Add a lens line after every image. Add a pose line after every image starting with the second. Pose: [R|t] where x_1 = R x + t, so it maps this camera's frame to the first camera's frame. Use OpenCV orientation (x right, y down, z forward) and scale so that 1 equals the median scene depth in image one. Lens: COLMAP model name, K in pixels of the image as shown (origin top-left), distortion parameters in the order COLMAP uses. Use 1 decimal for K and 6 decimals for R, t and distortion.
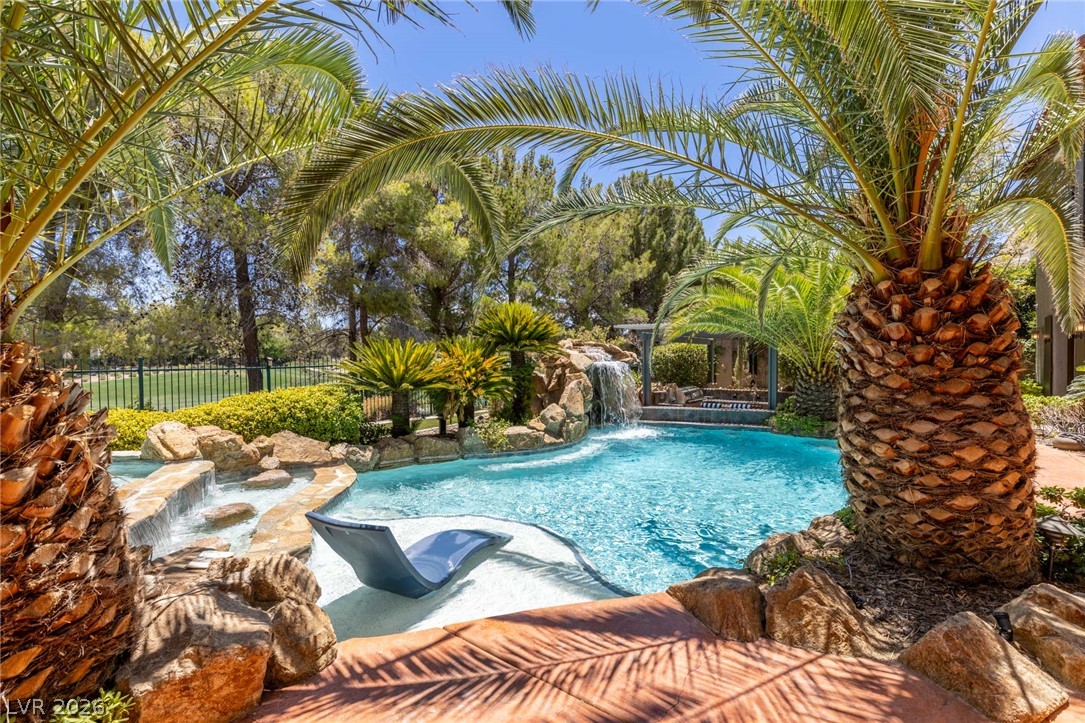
lens RADIAL K [[490.6, 0, 549.2], [0, 490.6, 357.6], [0, 0, 1]] dist [0.014412, 0.000291]
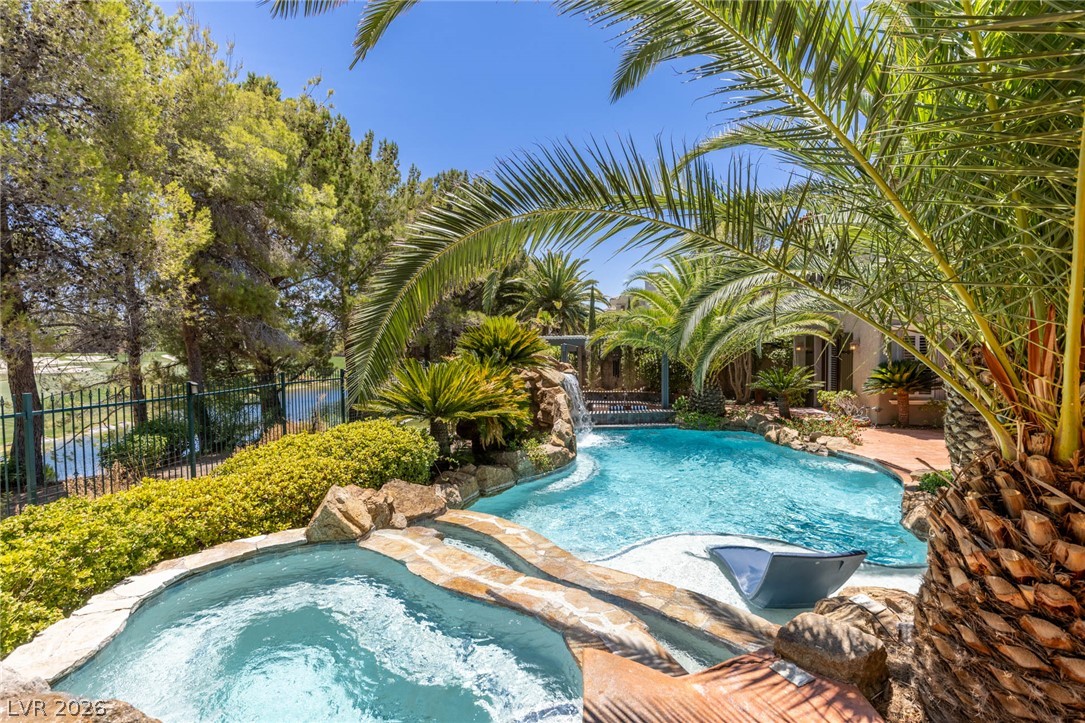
lens RADIAL K [[490.6, 0, 543.2], [0, 490.6, 372.8], [0, 0, 1]] dist [0.014412, 0.000291]
pose [[0.875439, -0.022402, 0.482810, -0.507436], [0.000429, 0.998961, 0.045572, -0.050091], [-0.483329, -0.039688, 0.874539, 0.111270]]
